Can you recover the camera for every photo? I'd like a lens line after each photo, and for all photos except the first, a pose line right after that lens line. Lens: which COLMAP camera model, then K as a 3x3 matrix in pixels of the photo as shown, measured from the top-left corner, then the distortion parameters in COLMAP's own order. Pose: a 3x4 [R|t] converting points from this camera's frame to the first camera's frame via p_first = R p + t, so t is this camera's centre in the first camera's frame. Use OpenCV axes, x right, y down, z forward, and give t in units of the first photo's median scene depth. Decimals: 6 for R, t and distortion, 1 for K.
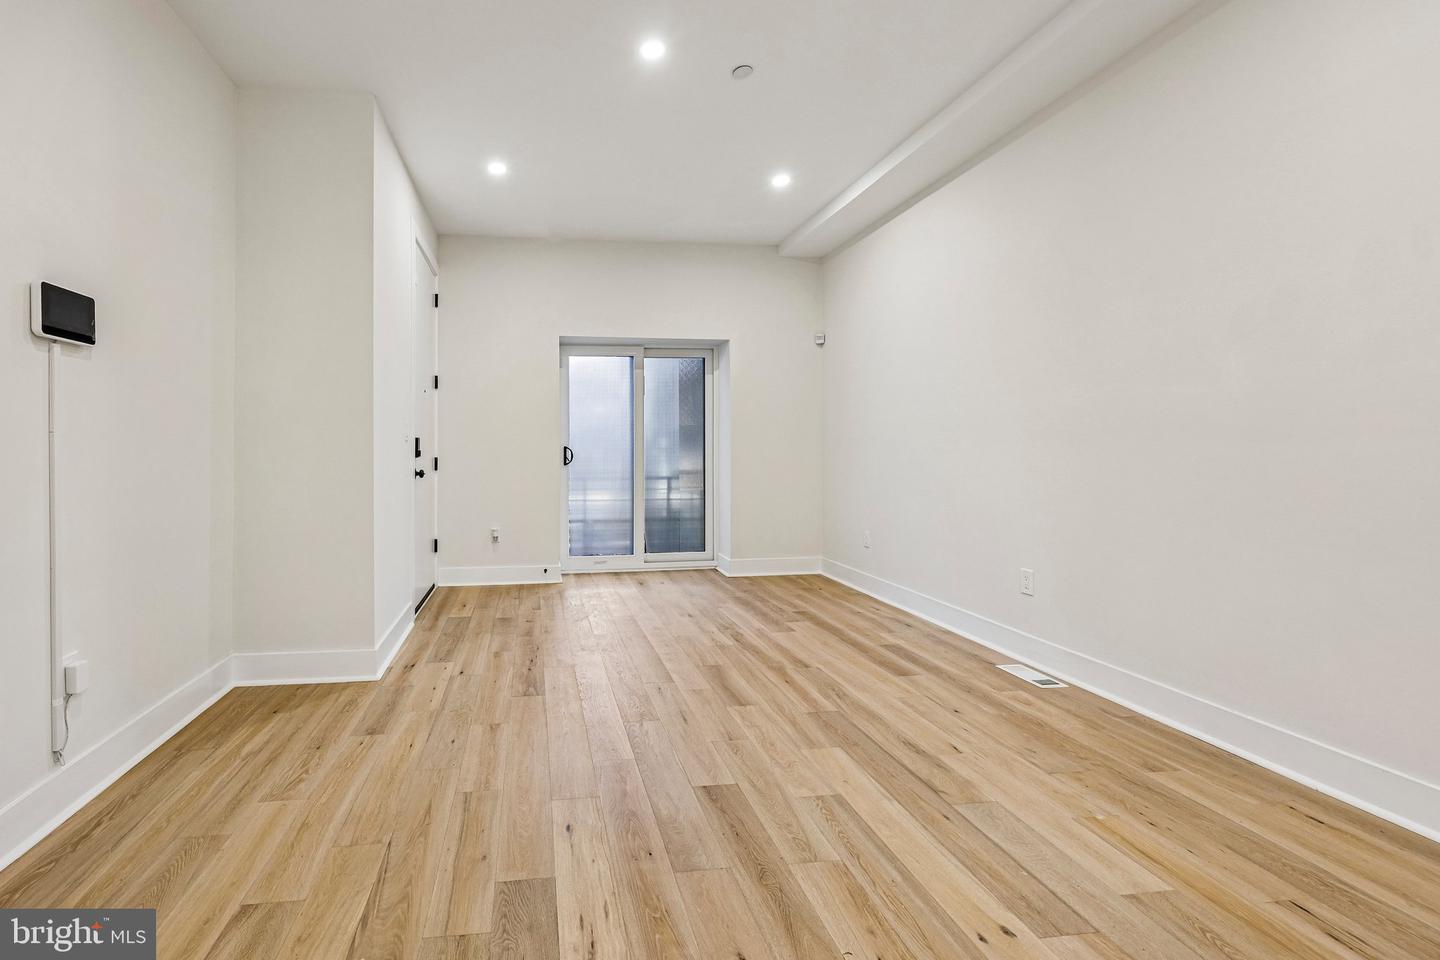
lens RADIAL K [[632.3, 0, 616.8], [0, 632.3, 437.2], [0, 0, 1]] dist [0.003215, 0.000755]
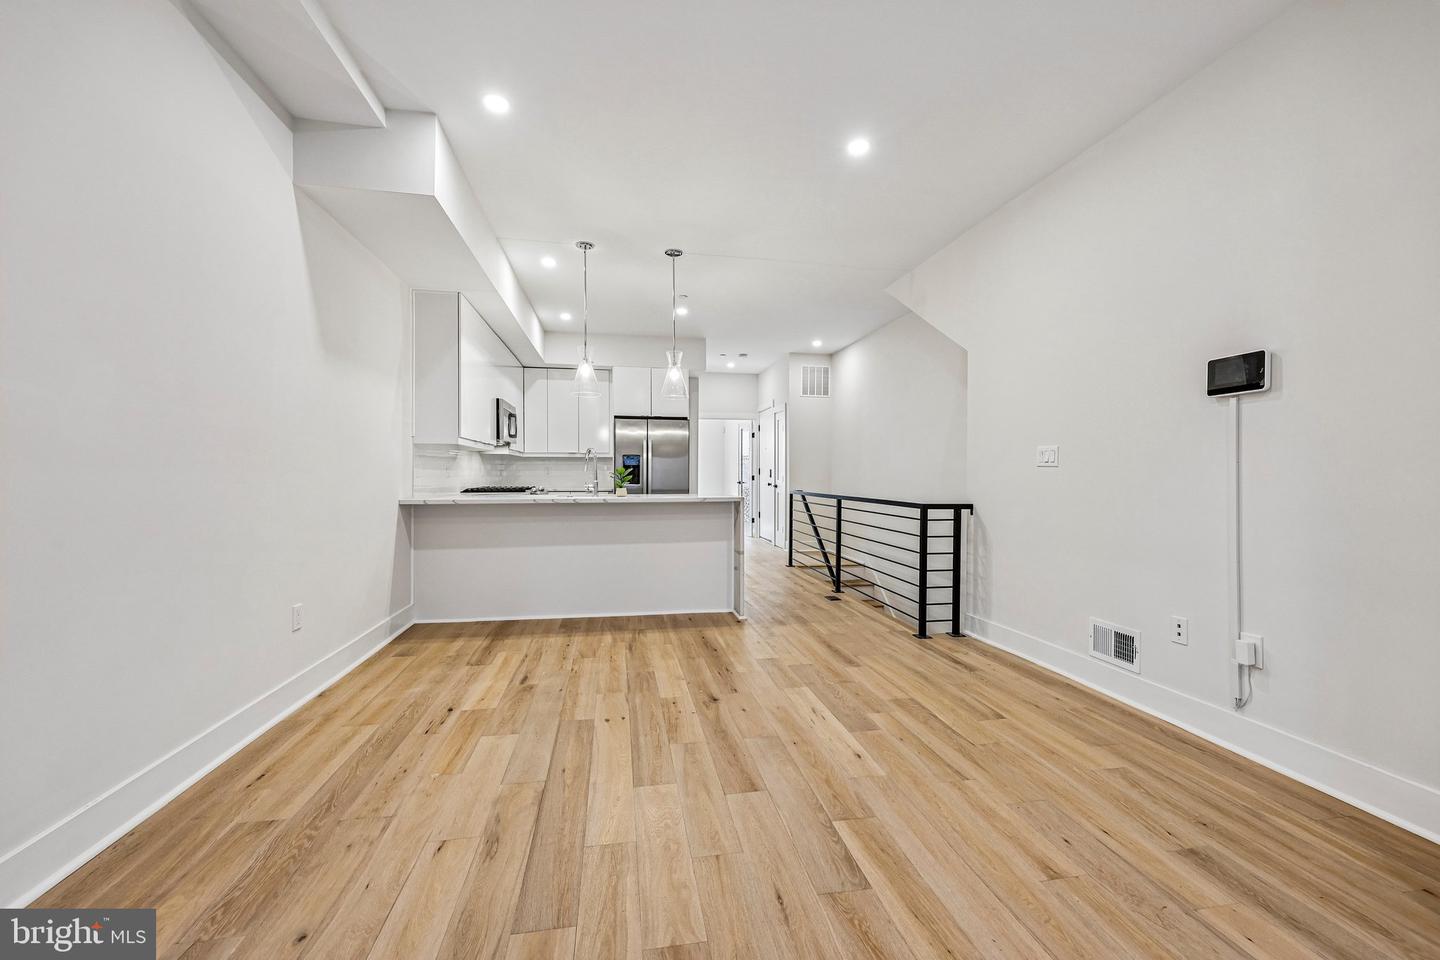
lens RADIAL K [[590.7, 0, 710.8], [0, 590.7, 481.4], [0, 0, 1]] dist [0.009201, -0.000630]
pose [[-0.999663, -0.000636, -0.025941, 0.239648], [-0.000325, 0.999928, -0.011989, 0.041550], [0.025947, -0.011976, -0.999592, 1.993957]]
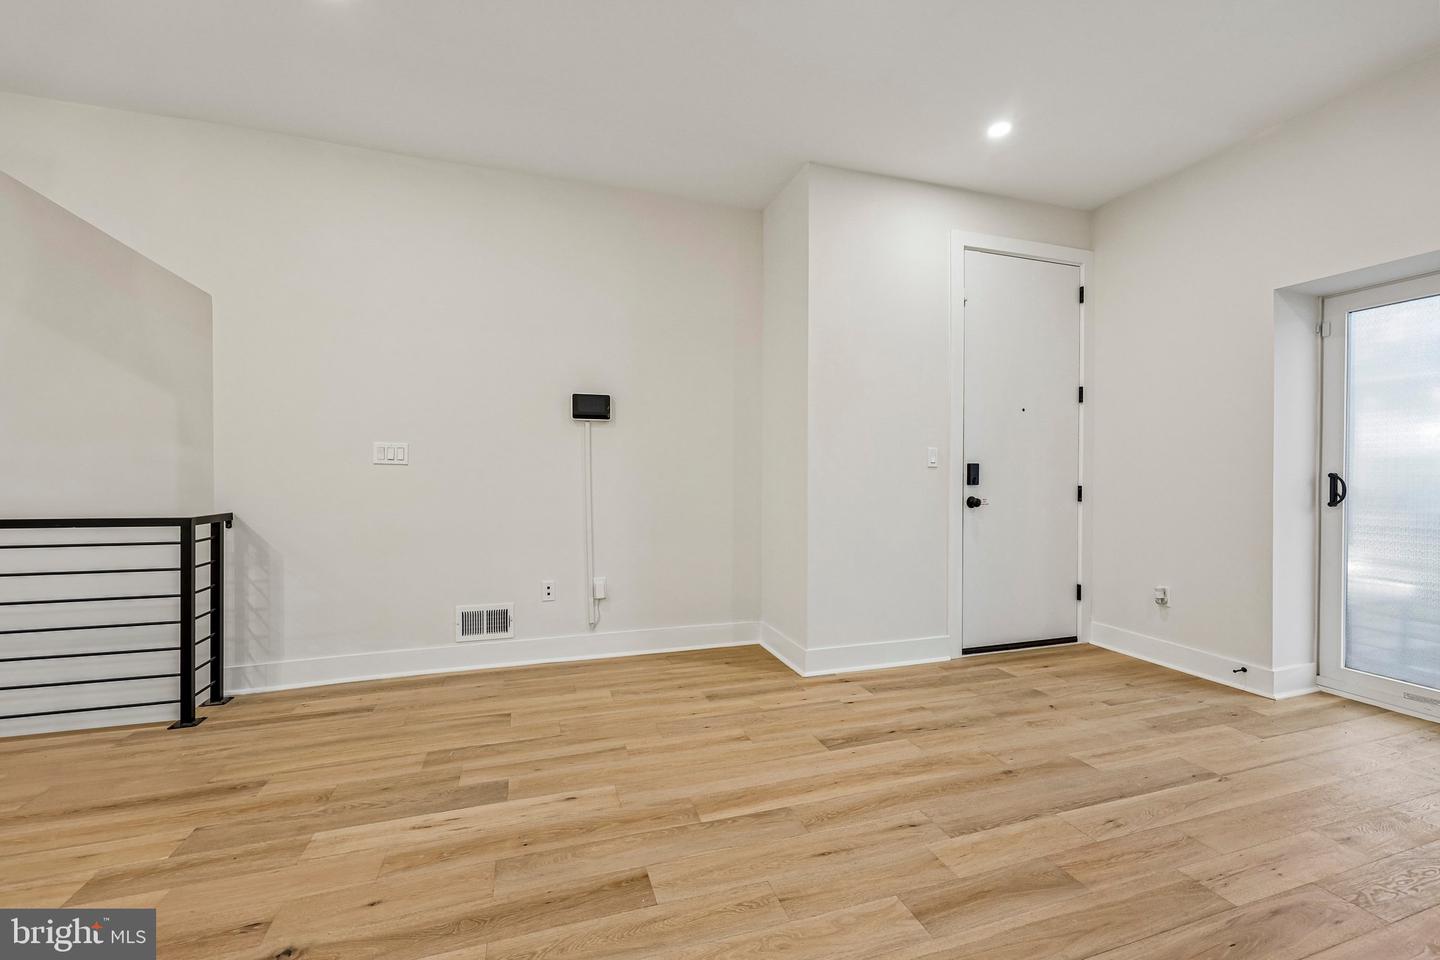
lens RADIAL K [[590.7, 0, 723.4], [0, 590.7, 479.5], [0, 0, 1]] dist [0.009201, -0.000630]
pose [[0.179109, 0.014916, -0.983716, 0.929931], [0.015854, 0.999711, 0.018045, 0.005573], [0.983702, -0.018828, 0.178821, 0.963911]]
